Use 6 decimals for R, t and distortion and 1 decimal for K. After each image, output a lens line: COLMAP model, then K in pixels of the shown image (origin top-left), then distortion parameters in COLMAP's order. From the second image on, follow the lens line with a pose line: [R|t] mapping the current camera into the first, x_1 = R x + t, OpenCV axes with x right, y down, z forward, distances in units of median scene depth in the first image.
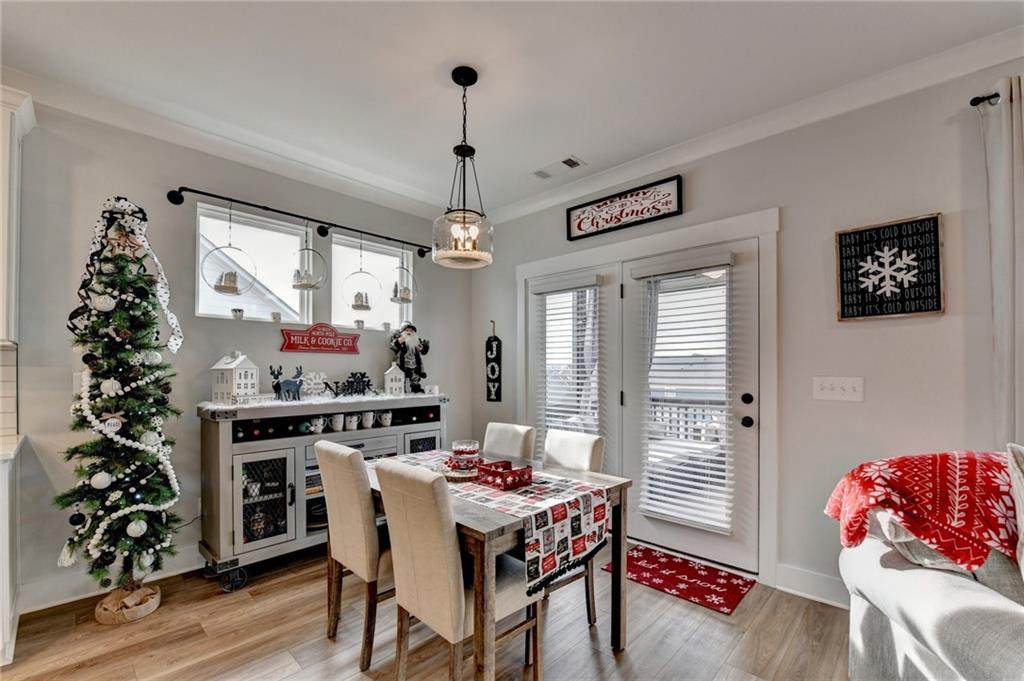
lens RADIAL K [[441.1, 0, 507.7], [0, 441.1, 369.3], [0, 0, 1]] dist [-0.019403, -0.000574]
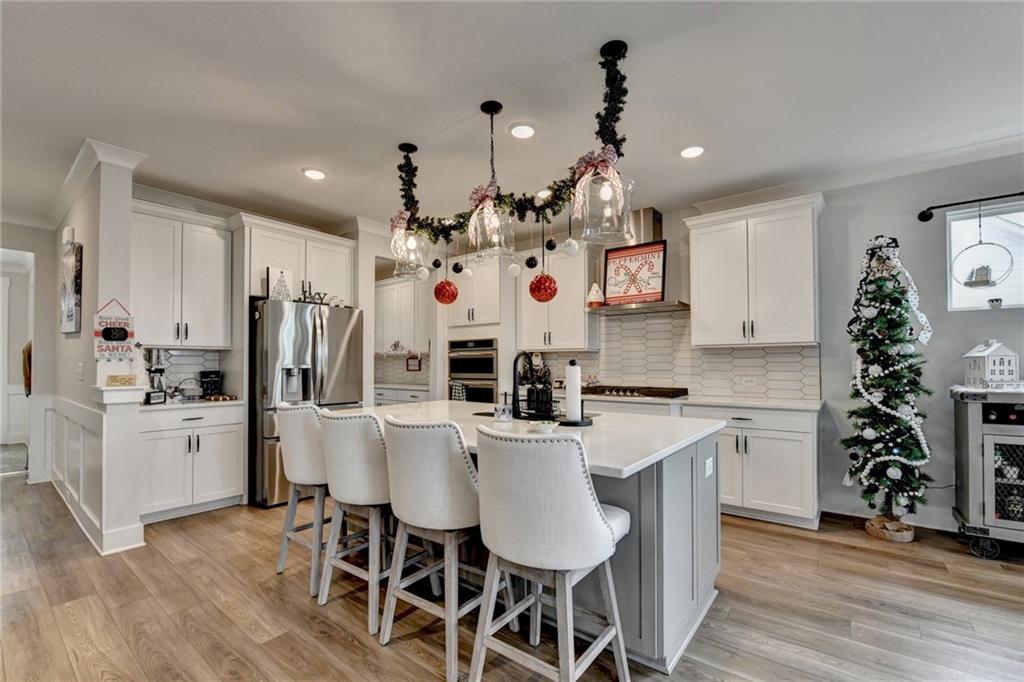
lens RADIAL K [[437.1, 0, 505.8], [0, 437.1, 361.8], [0, 0, 1]] dist [-0.014314, -0.000581]
pose [[0.096241, -0.010402, -0.995304, 0.366151], [0.009631, 0.999908, -0.009519, 0.013048], [0.995311, -0.008669, 0.096333, -0.331583]]
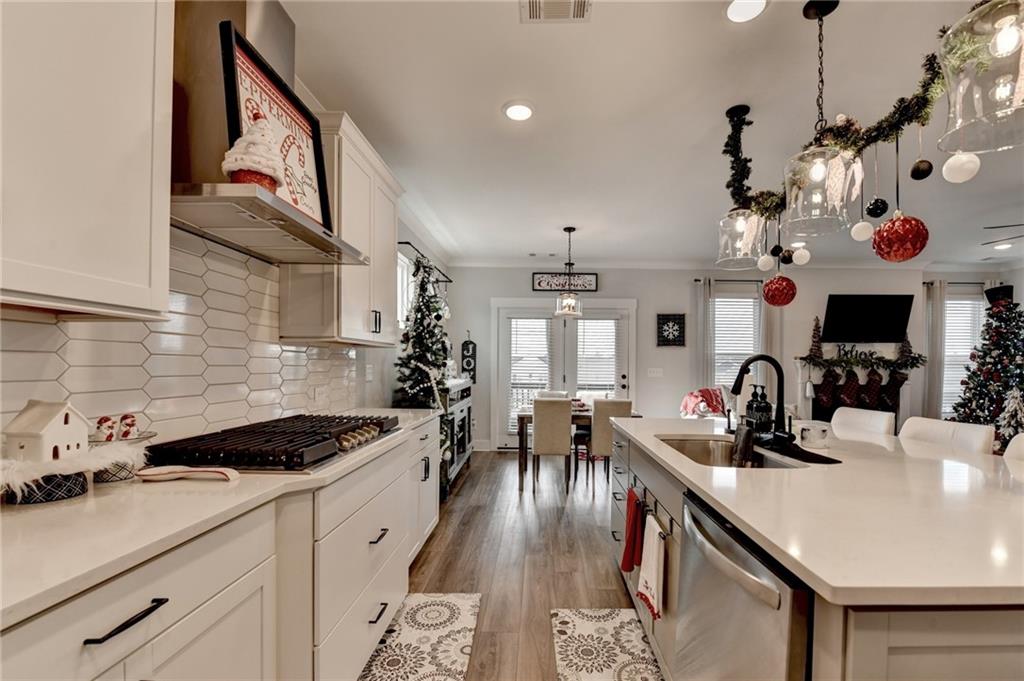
lens RADIAL K [[435.3, 0, 542.5], [0, 435.3, 363.1], [0, 0, 1]] dist [-0.014689, -0.000367]
pose [[0.727575, 0.009325, 0.685964, -1.653661], [-0.011098, 0.999937, -0.001822, 0.001294], [-0.685938, -0.006288, 0.727633, -0.481692]]
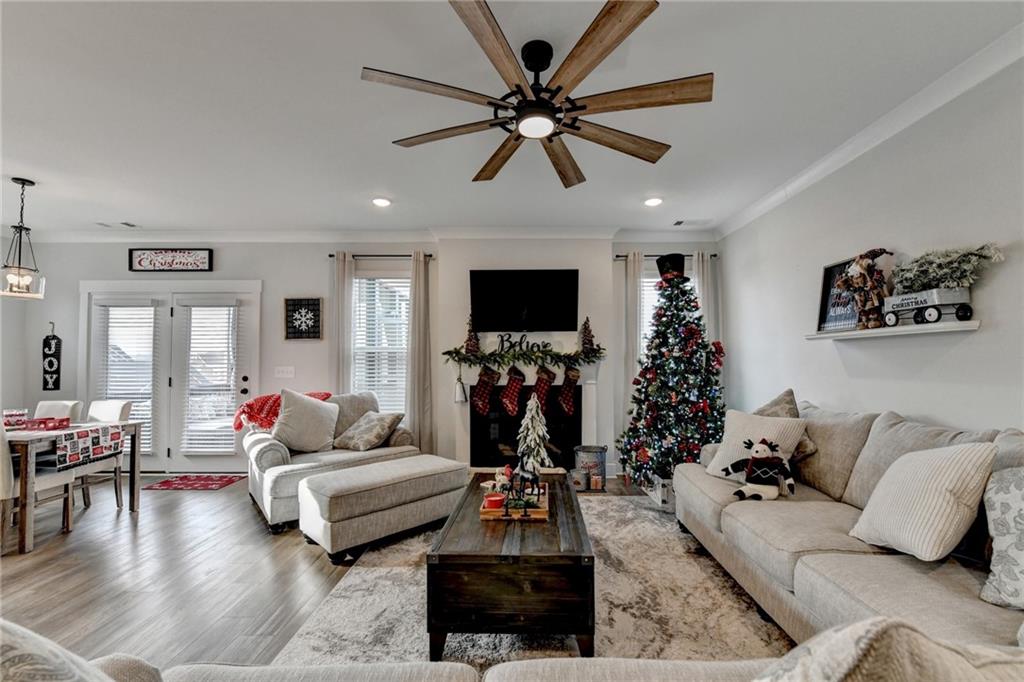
lens RADIAL K [[429.9, 0, 524.4], [0, 429.9, 345.3], [0, 0, 1]] dist [-0.012276, -0.000639]
pose [[0.707707, 0.021326, 0.706184, 0.121914], [0.001423, 0.999499, -0.031610, -0.019278], [-0.706505, 0.023375, 0.707322, -1.349684]]
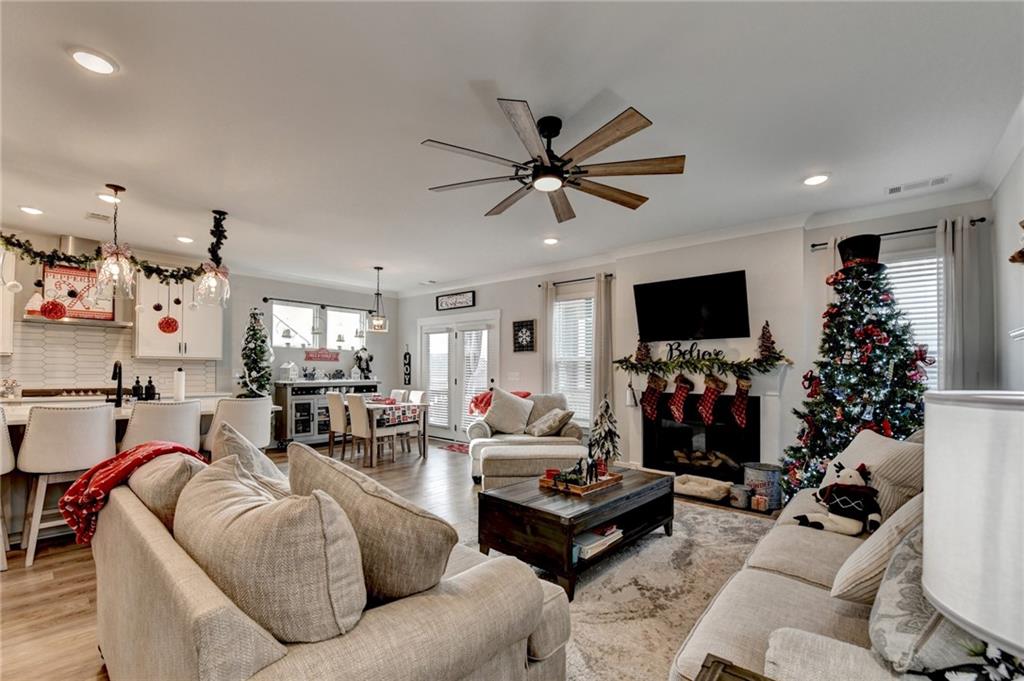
lens RADIAL K [[427.0, 0, 511.7], [0, 427.0, 366.7], [0, 0, 1]] dist [-0.002026, -0.000341]
pose [[0.997282, 0.007252, 0.073322, 0.571555], [-0.006889, 0.999963, -0.005204, -0.005370], [-0.073357, 0.004685, 0.997295, -1.865079]]
